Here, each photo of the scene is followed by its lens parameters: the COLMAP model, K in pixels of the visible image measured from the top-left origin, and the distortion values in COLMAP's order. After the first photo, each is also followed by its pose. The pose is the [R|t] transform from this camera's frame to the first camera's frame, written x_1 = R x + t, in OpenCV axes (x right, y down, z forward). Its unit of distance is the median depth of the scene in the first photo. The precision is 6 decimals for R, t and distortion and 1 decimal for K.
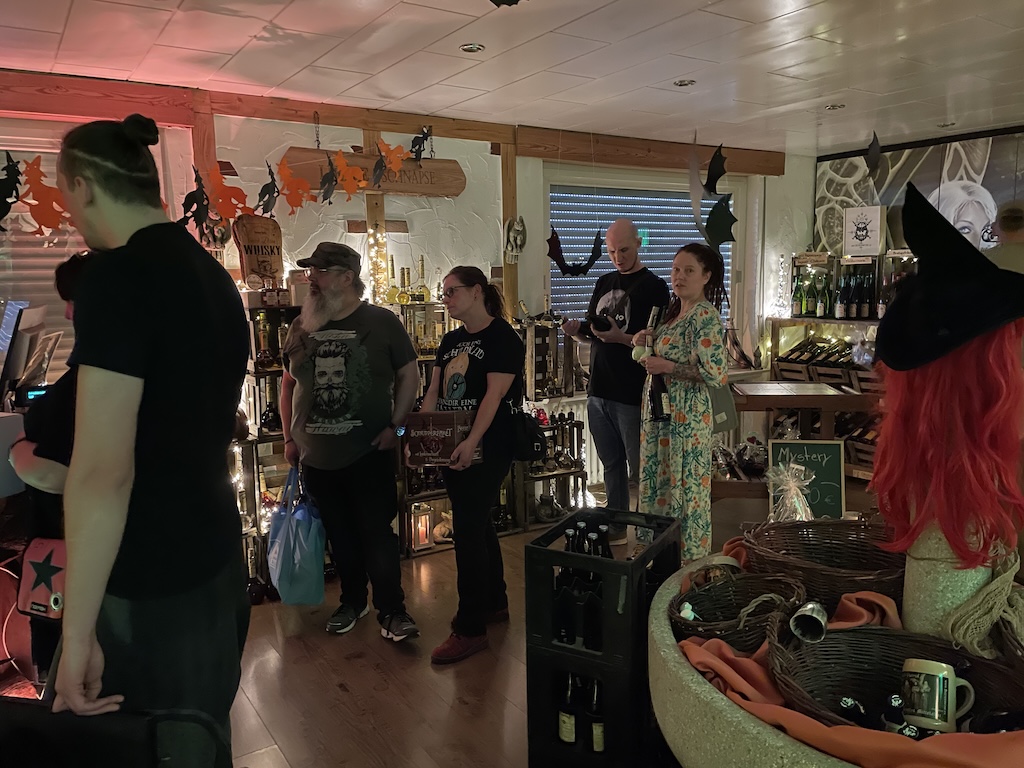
lens RADIAL K [[768.5, 0, 512.0], [0, 768.5, 384.0], [0, 0, 1]] dist [0.075861, -0.097681]
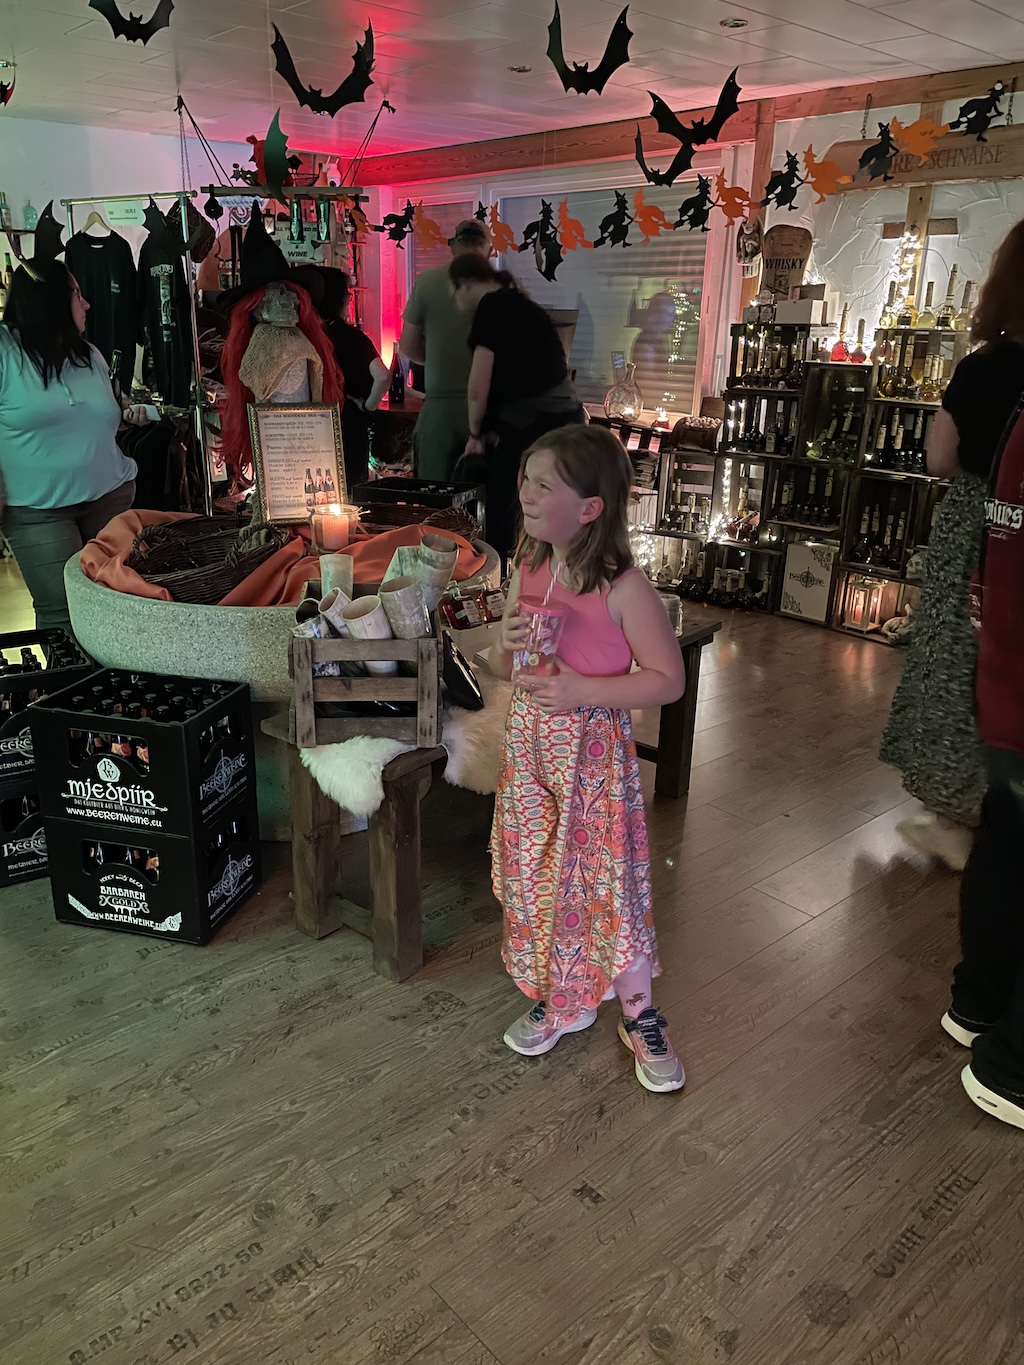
lens RADIAL K [[1024.5, 0, 509.5], [0, 1024.5, 683.5], [0, 0, 1]] dist [0.075861, -0.097681]
pose [[0.148492, 0.352522, -0.923947, 1.001725], [-0.163380, 0.930211, 0.328654, -0.050591], [0.975324, 0.102152, 0.195724, 0.440146]]
